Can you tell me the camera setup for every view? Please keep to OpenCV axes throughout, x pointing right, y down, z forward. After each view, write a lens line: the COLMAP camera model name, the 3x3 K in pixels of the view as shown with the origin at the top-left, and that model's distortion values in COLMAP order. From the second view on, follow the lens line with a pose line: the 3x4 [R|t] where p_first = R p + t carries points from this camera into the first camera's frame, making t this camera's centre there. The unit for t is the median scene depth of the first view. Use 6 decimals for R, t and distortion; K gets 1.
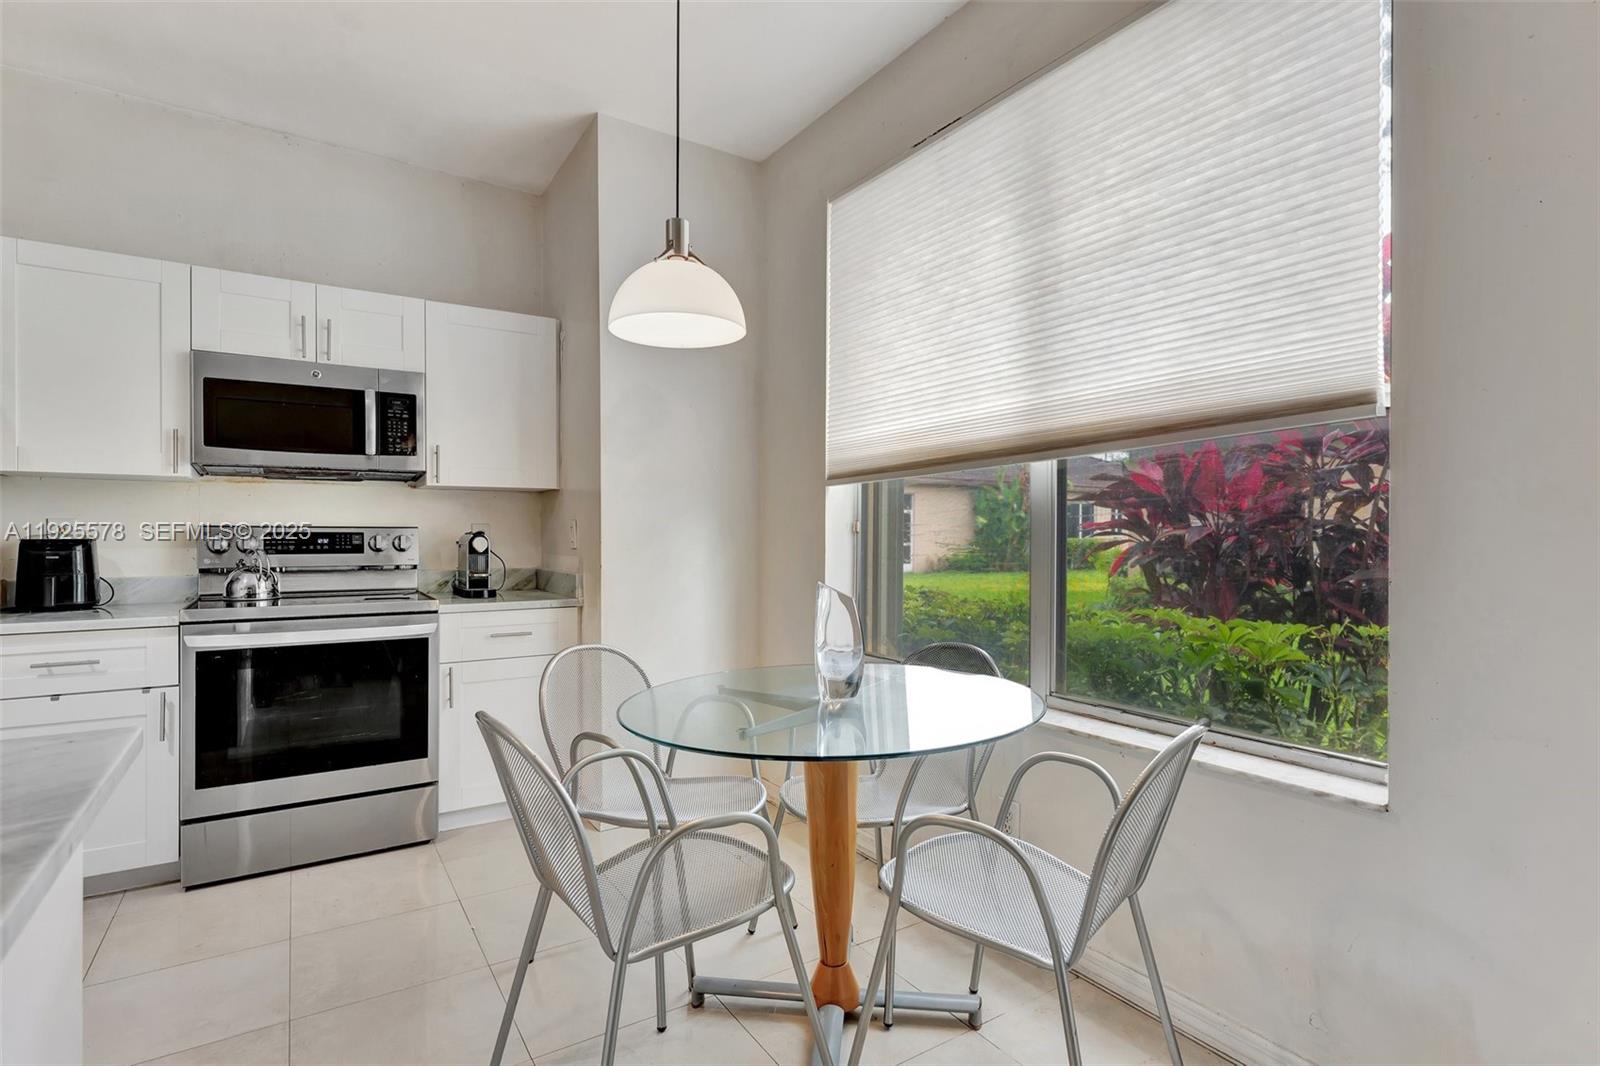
lens RADIAL K [[794.8, 0, 799.7], [0, 794.8, 538.0], [0, 0, 1]] dist [-0.000514, -0.000120]
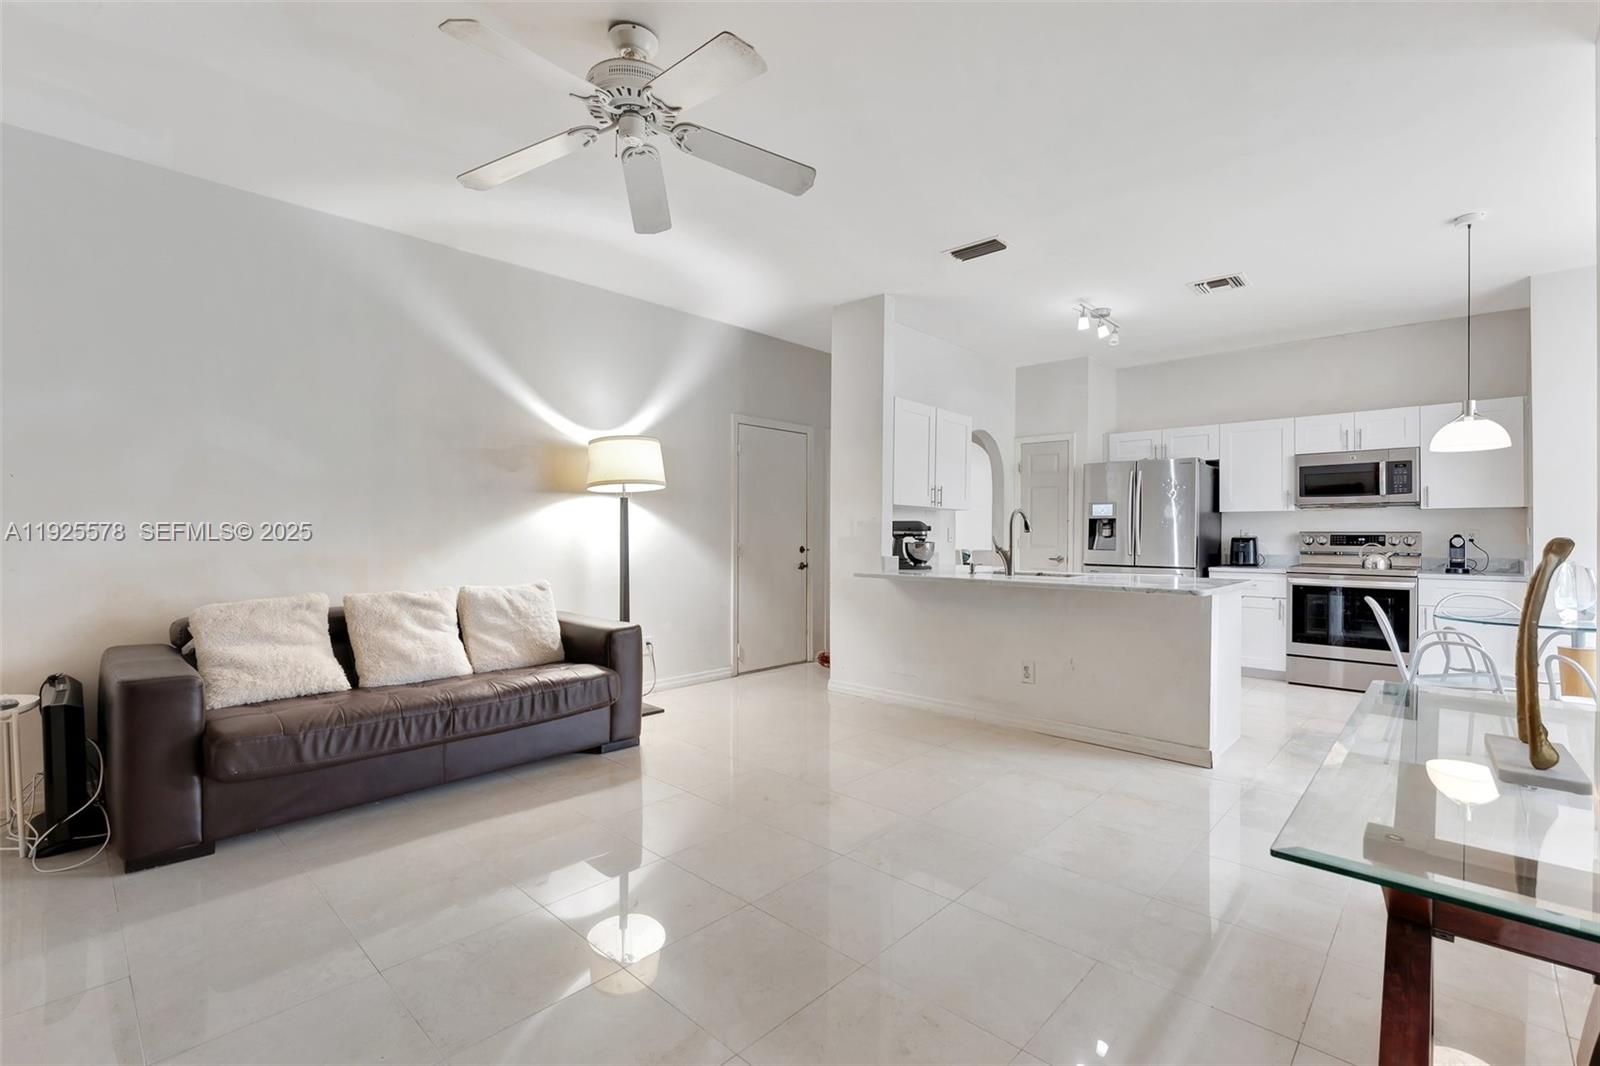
lens RADIAL K [[687.7, 0, 802.8], [0, 687.7, 529.3], [0, 0, 1]] dist [0.000687, -0.000246]
pose [[0.228004, -0.007020, -0.973635, 0.784123], [-0.005232, 0.999951, -0.008435, 0.000689], [0.973646, 0.007017, 0.227956, -0.773953]]
